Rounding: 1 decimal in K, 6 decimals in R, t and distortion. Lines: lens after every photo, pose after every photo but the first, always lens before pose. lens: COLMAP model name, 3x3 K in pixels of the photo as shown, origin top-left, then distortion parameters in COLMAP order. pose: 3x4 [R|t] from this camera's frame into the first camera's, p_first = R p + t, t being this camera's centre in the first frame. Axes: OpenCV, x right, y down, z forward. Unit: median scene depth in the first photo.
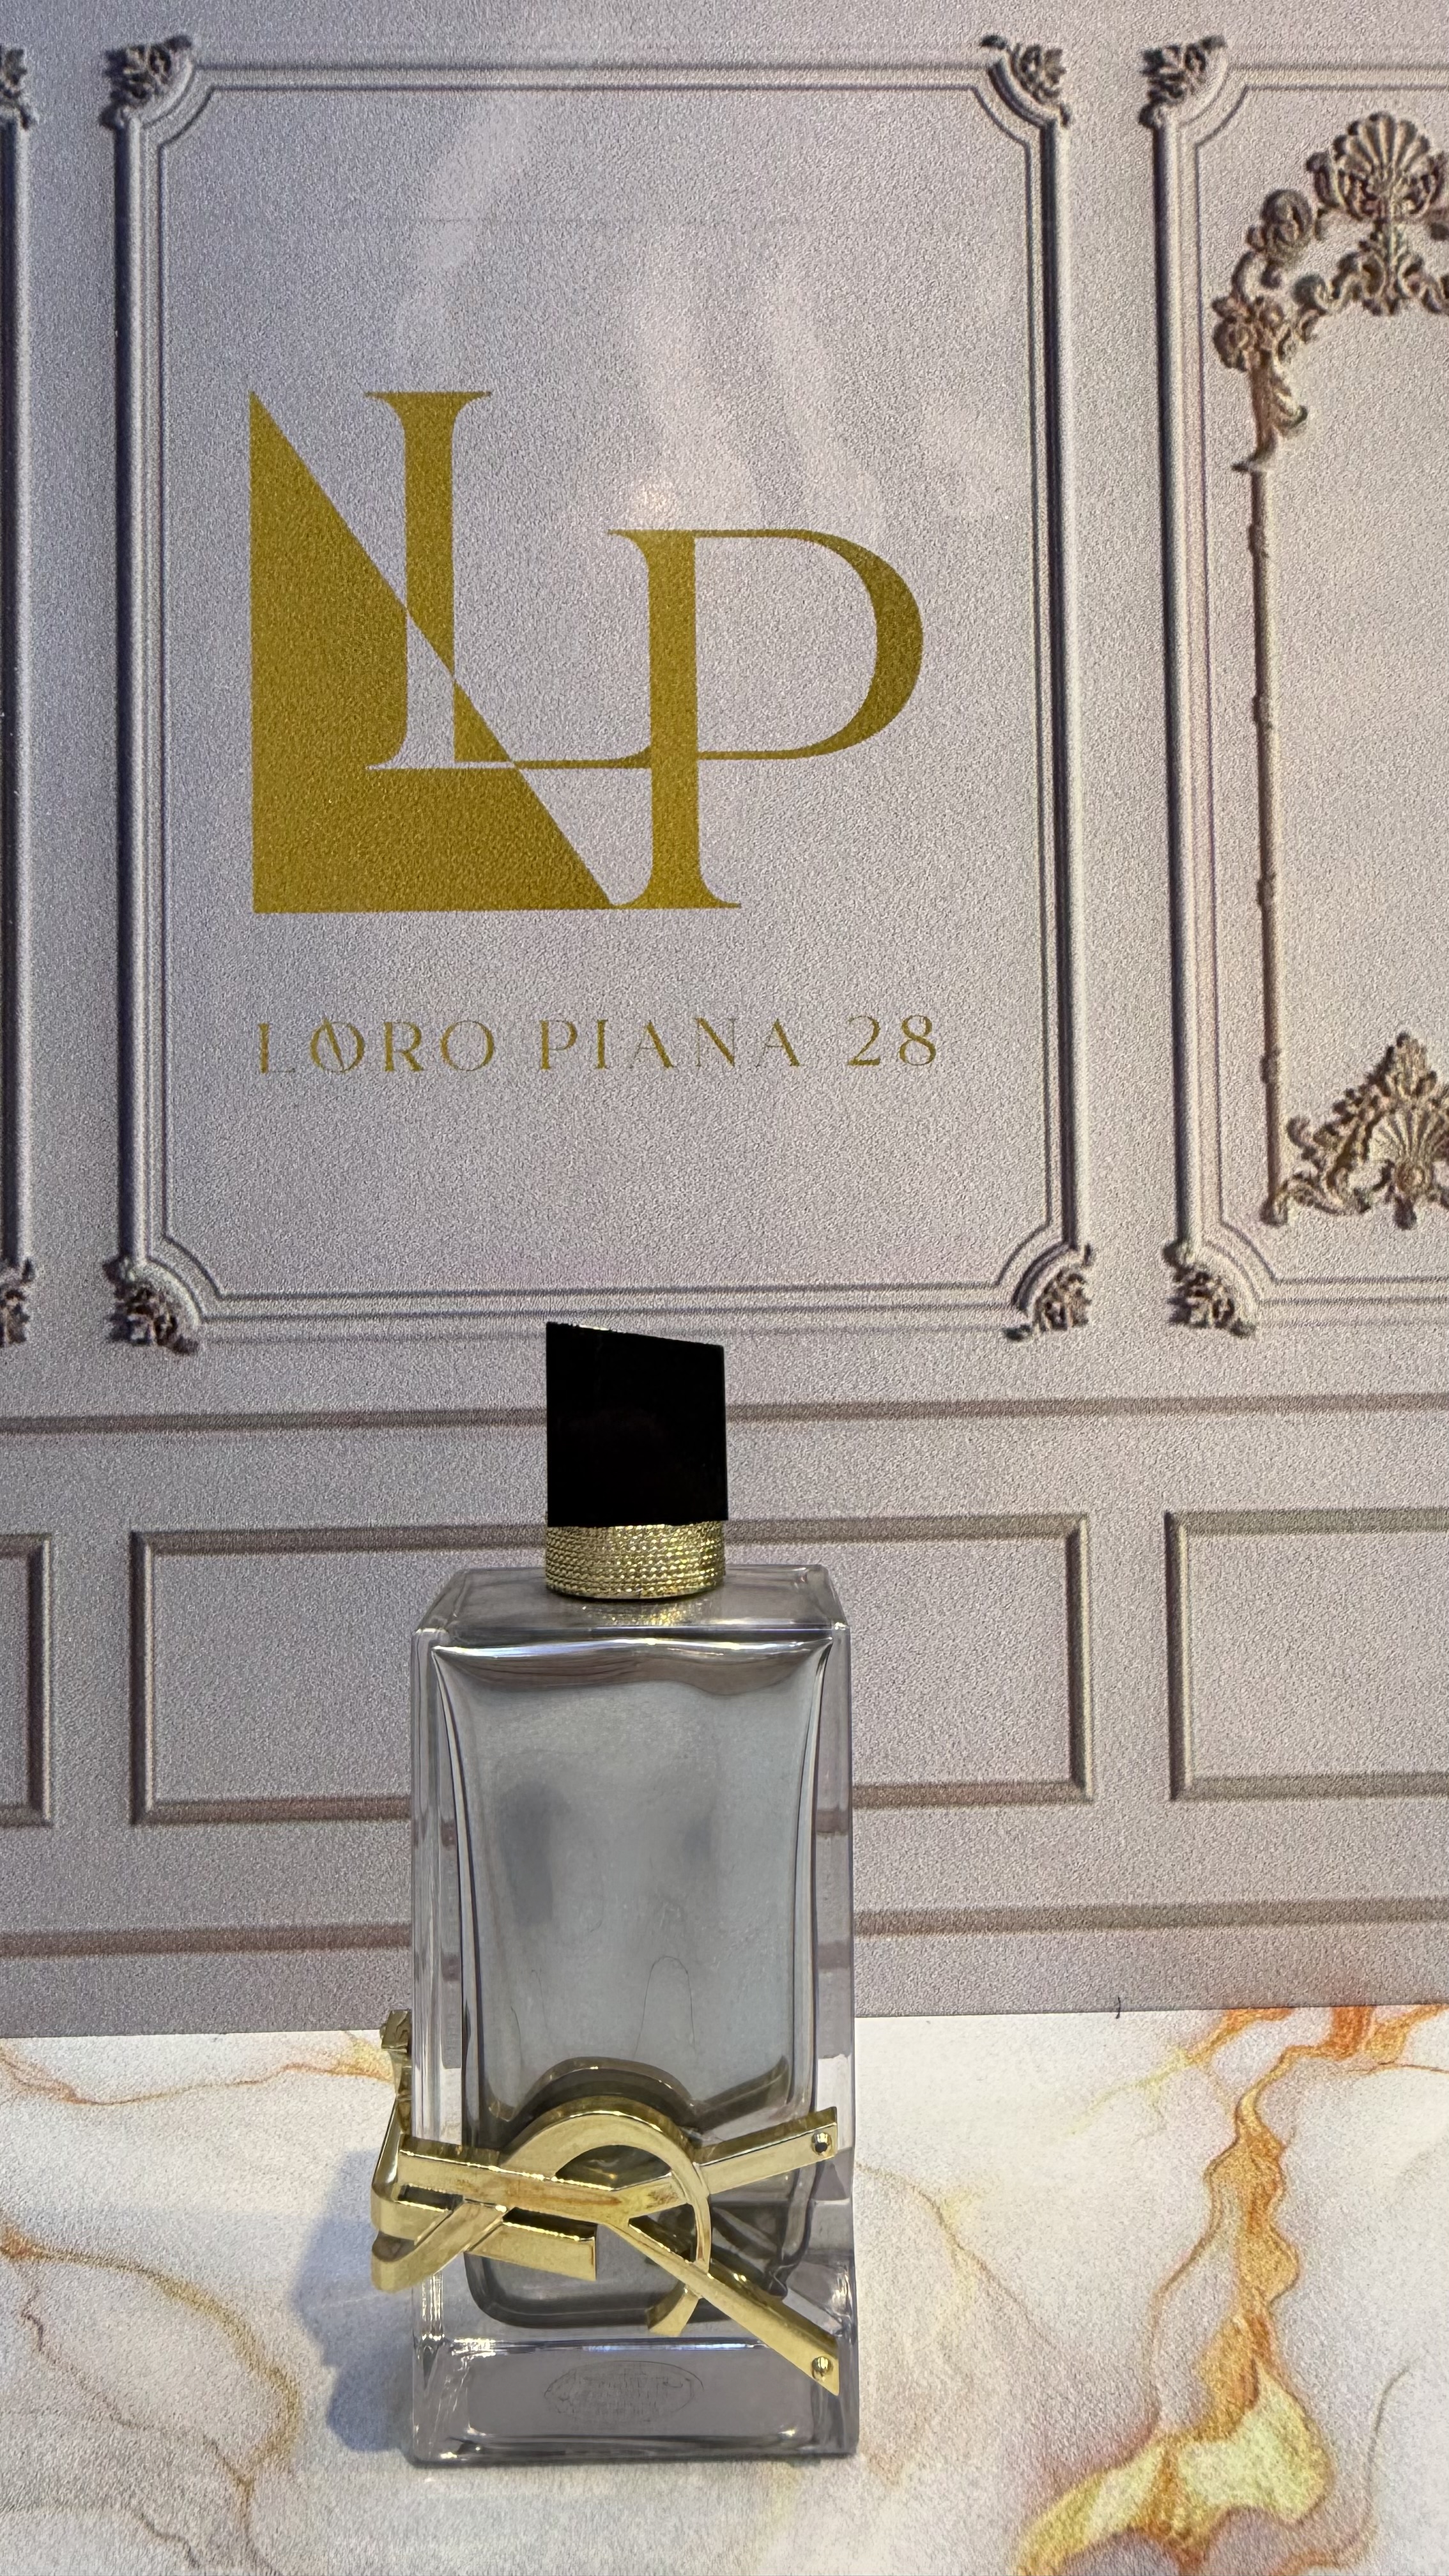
lens RADIAL K [[942.1, 0, 685.9], [0, 942.1, 1245.5], [0, 0, 1]] dist [0.000353, 0.000402]
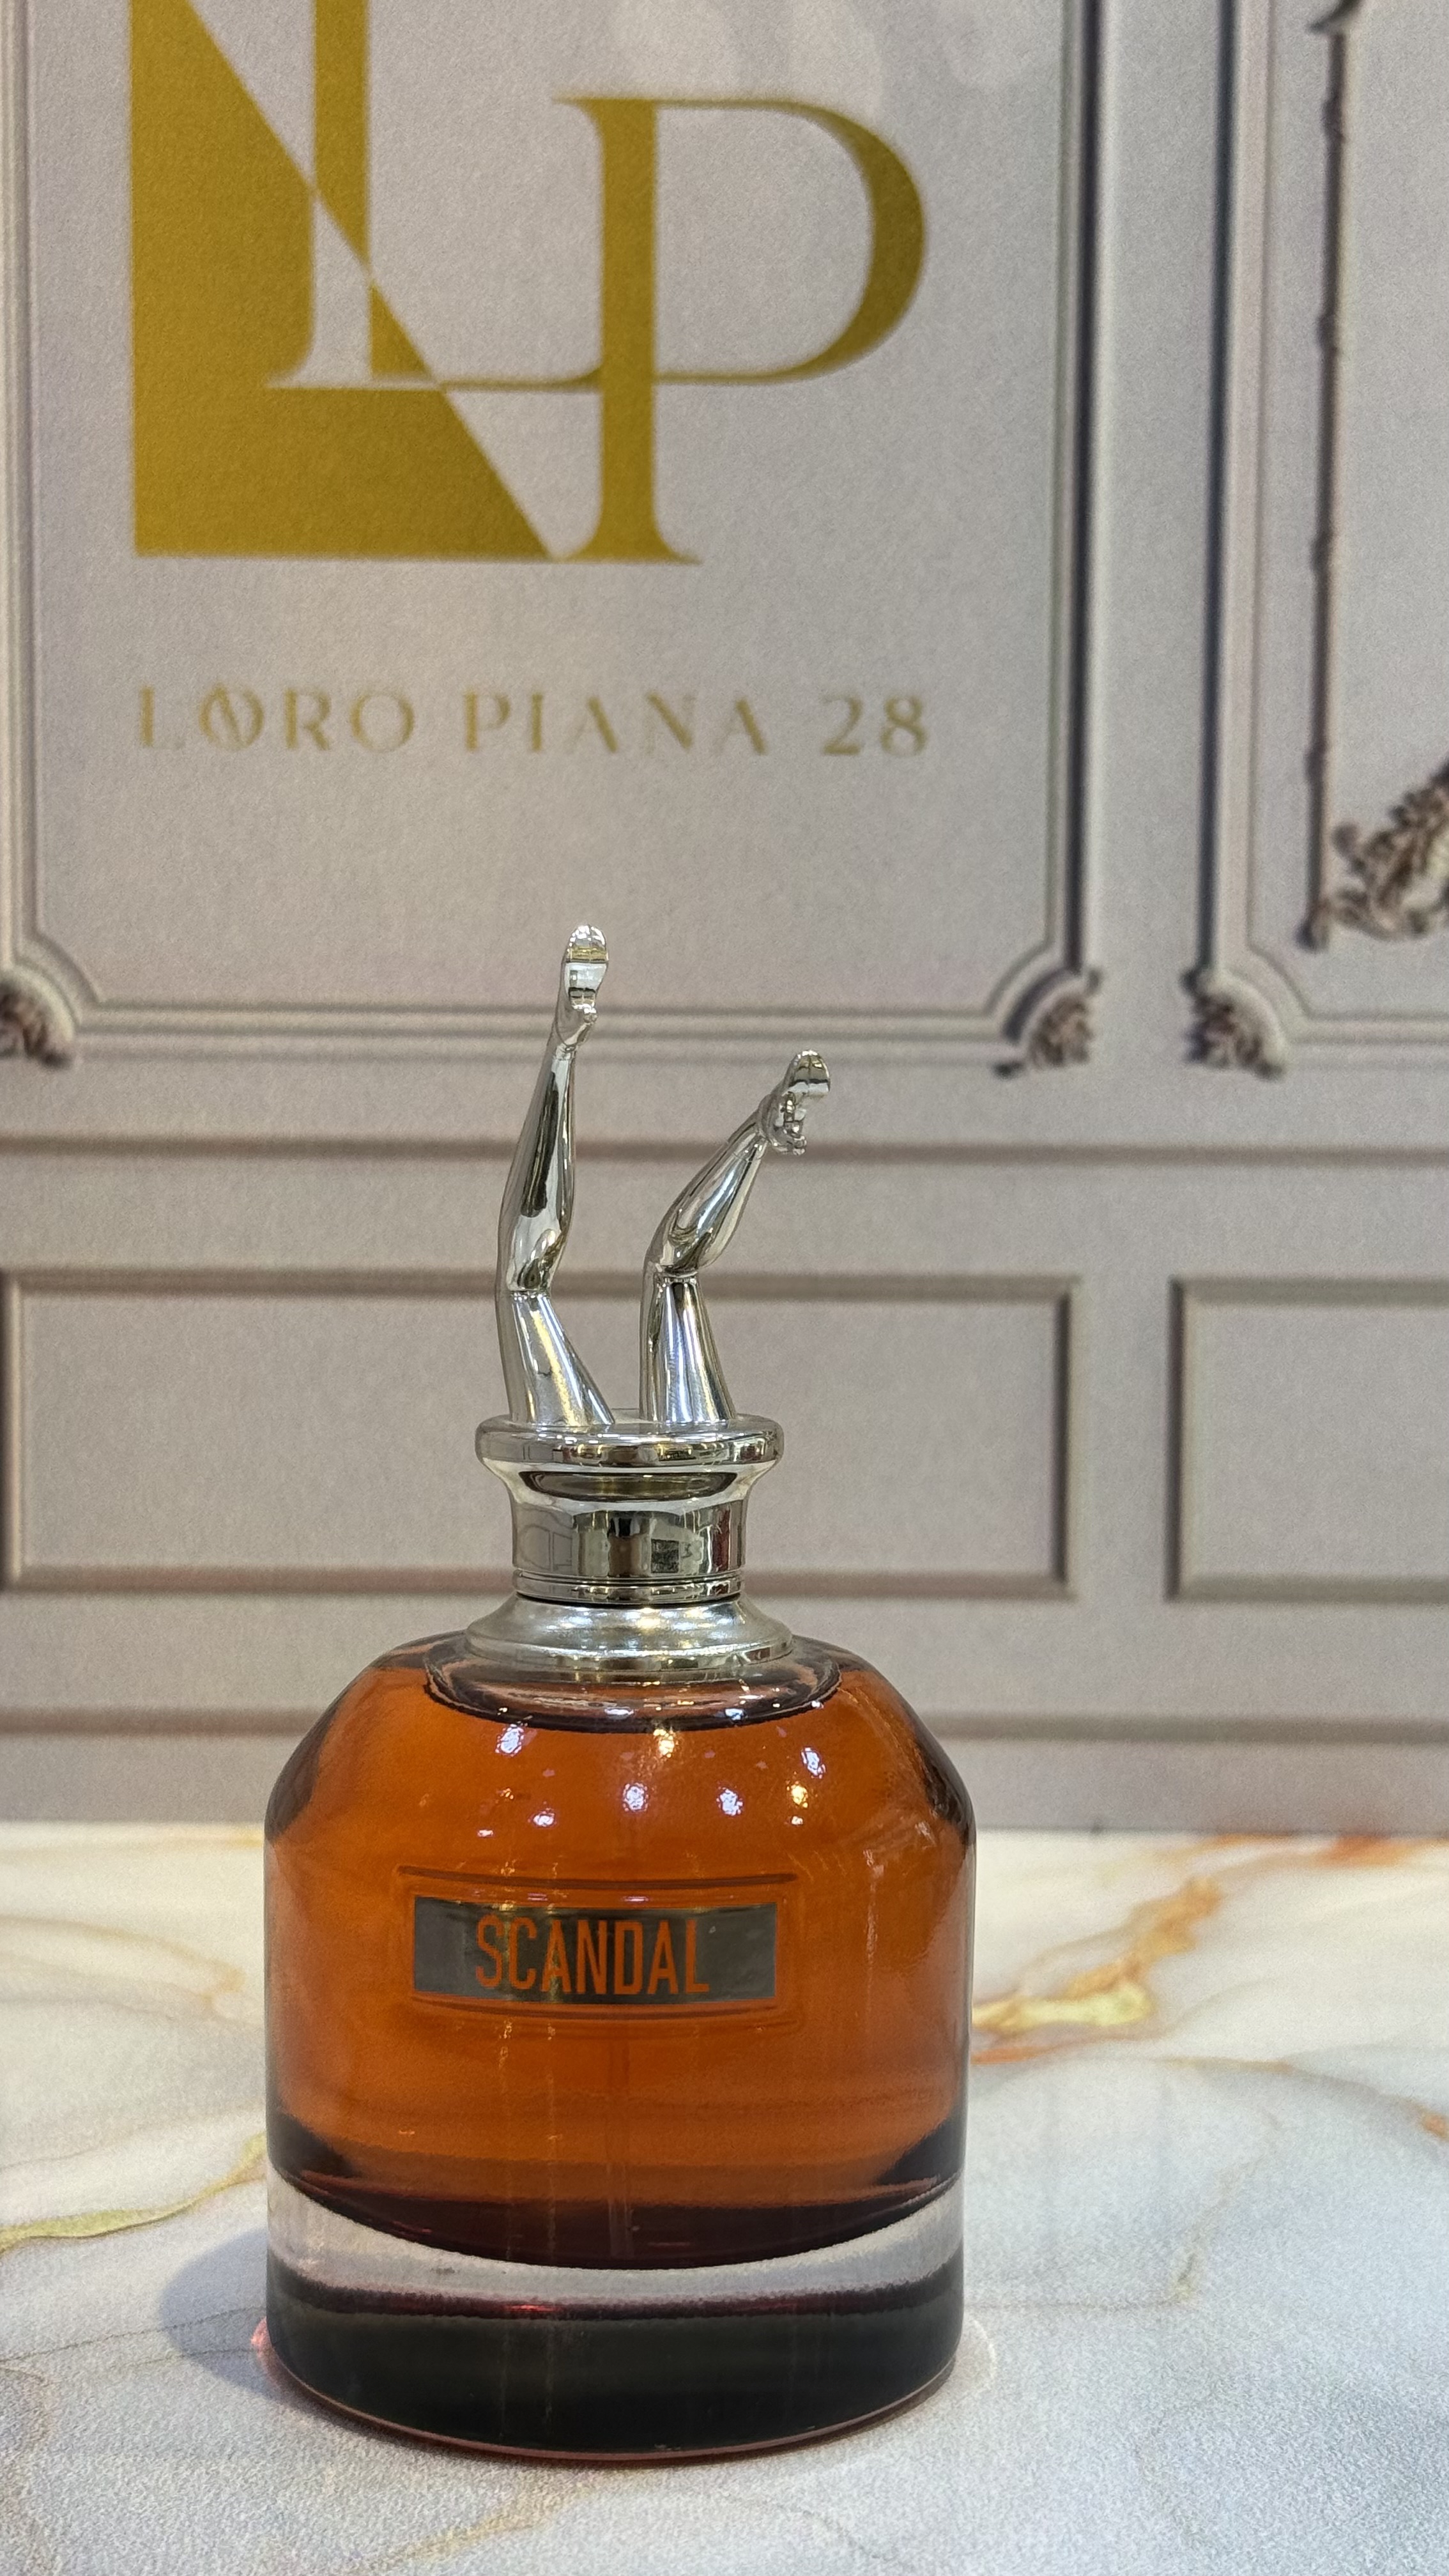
lens RADIAL K [[3807.9, 0, 724.5], [0, 3807.9, 1295.7], [0, 0, 1]] dist [0.134693, -0.138725]
pose [[0.999698, 0.023571, -0.006913, 0.118312], [-0.022920, 0.996316, 0.082640, 0.017018], [0.008835, -0.082457, 0.996555, -2.520169]]
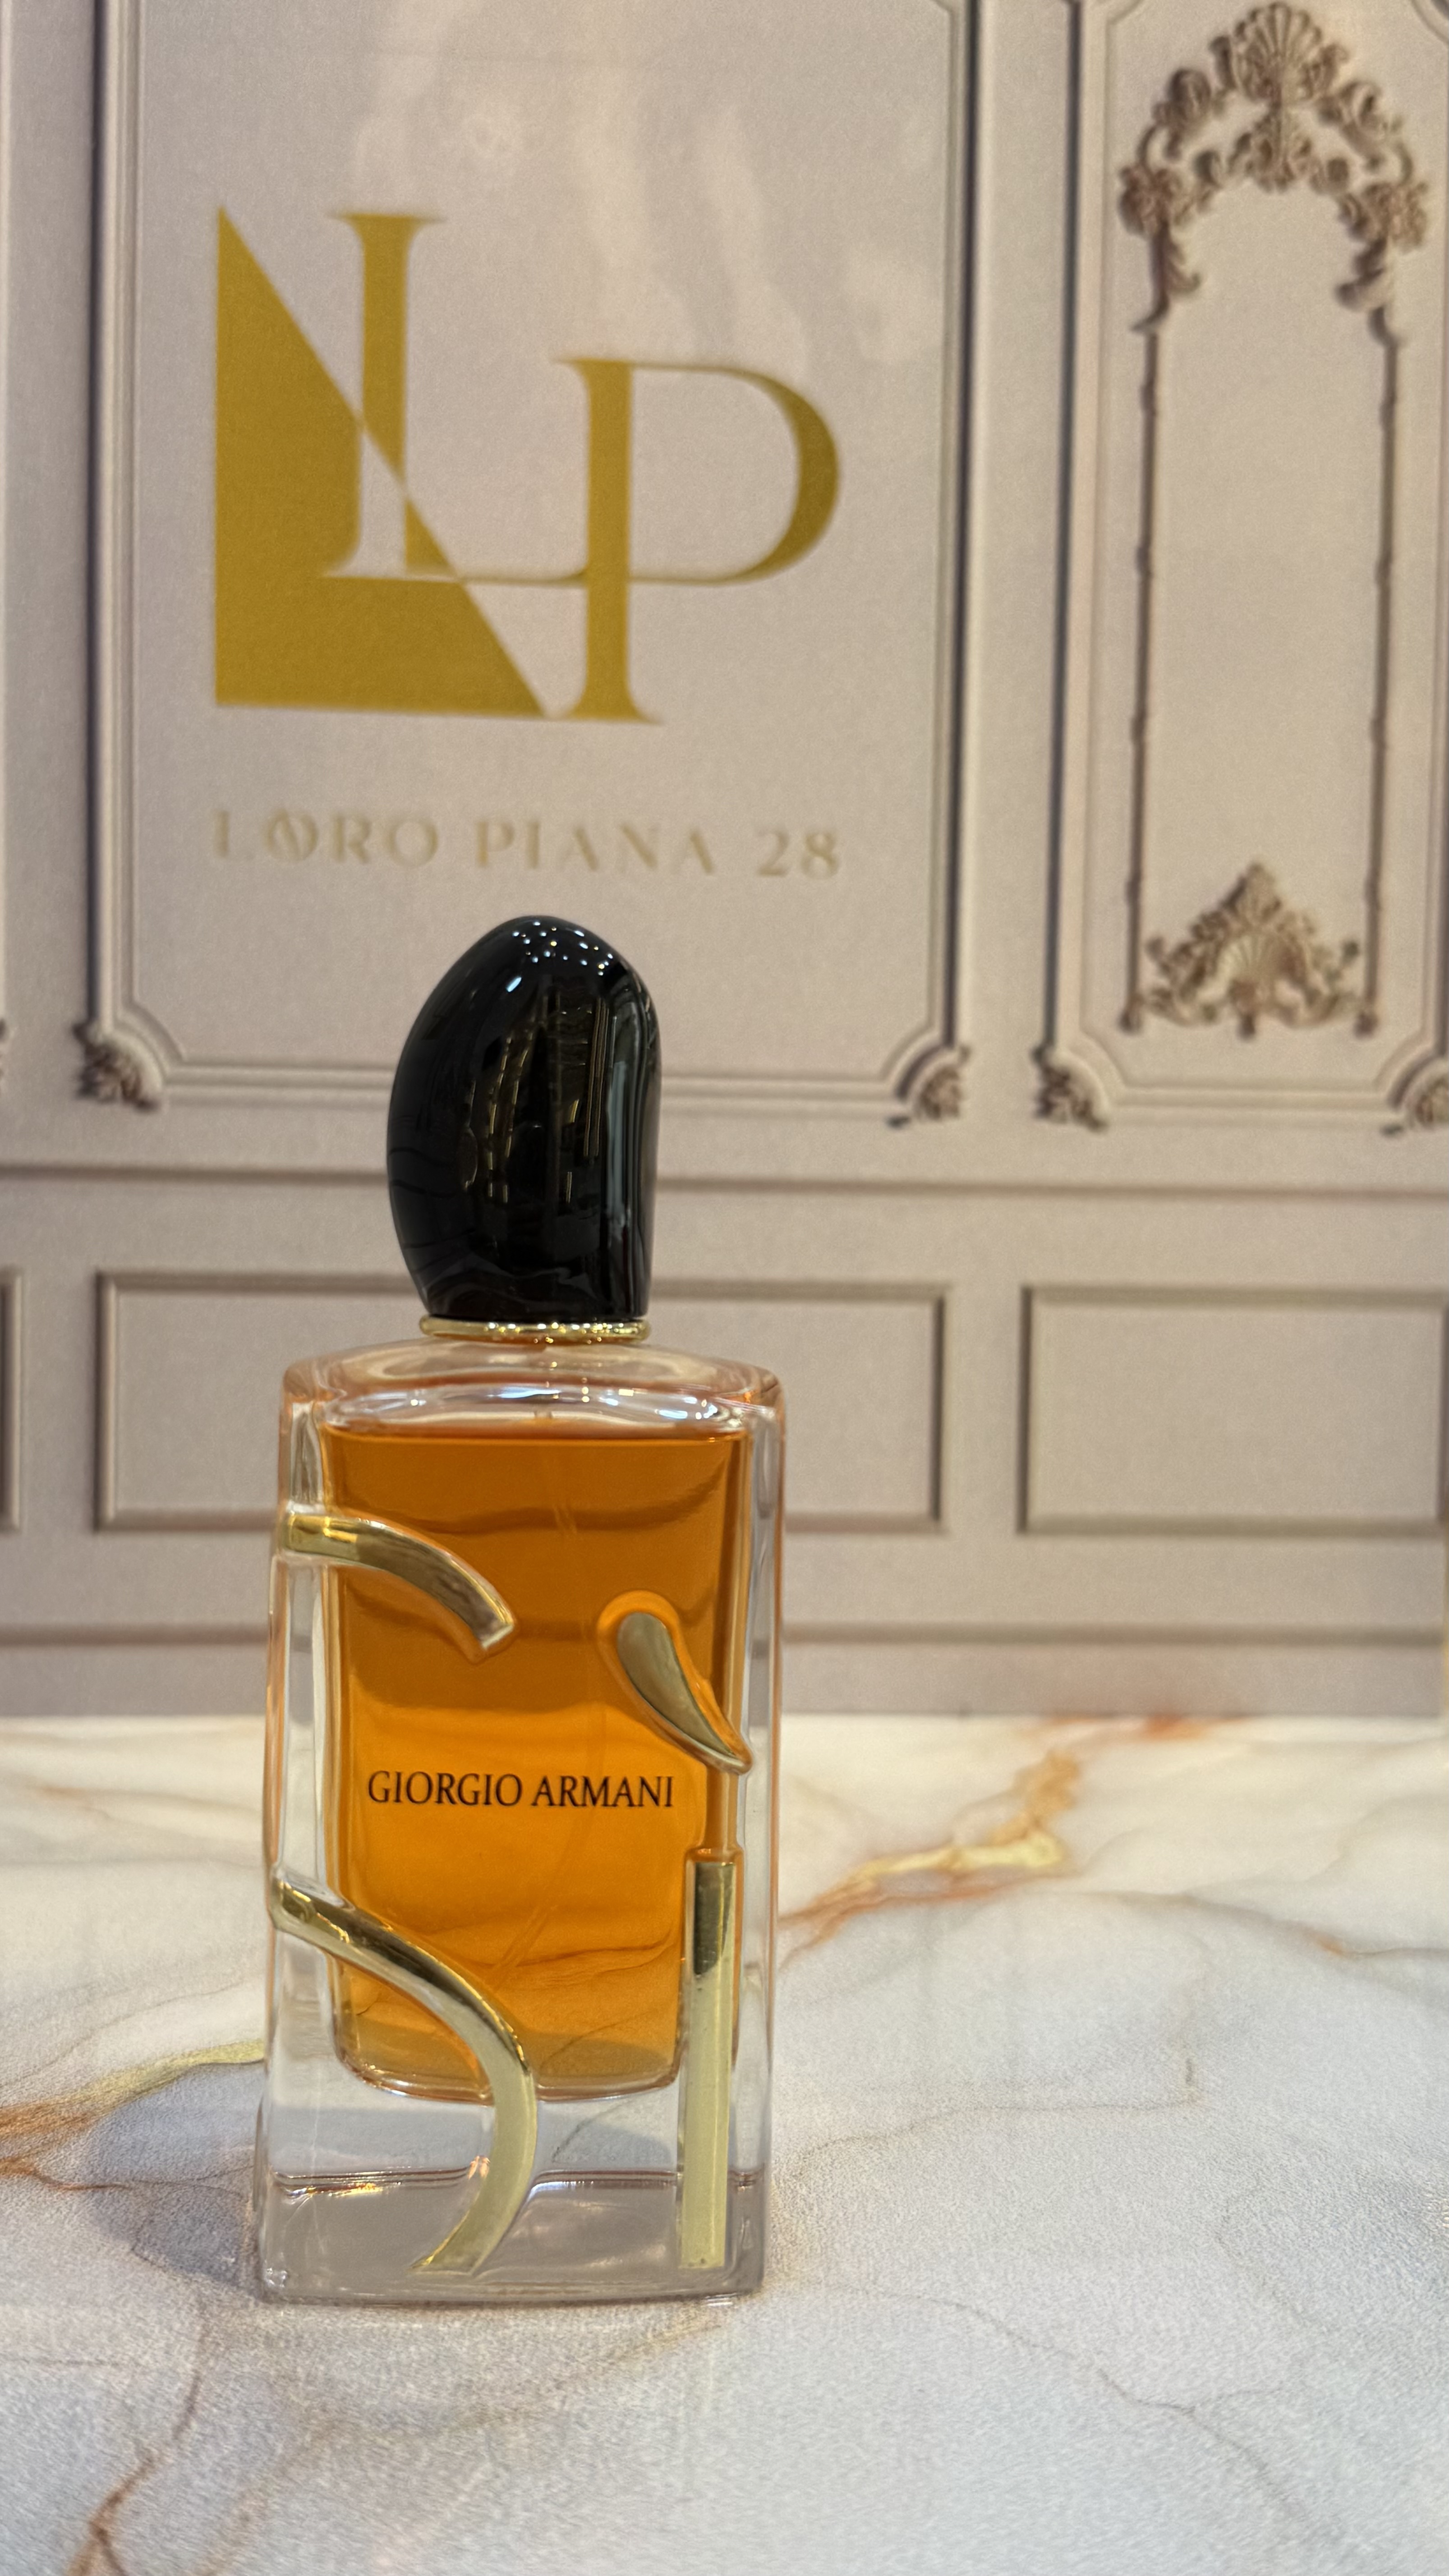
lens RADIAL K [[2601.3, 0, 719.6], [0, 2601.3, 1296.6], [0, 0, 1]] dist [0.195098, -0.542180]
pose [[0.995941, 0.028491, 0.085378, -0.119977], [-0.033069, 0.998063, 0.052696, 0.144477], [-0.083711, -0.055305, 0.994954, -2.078052]]
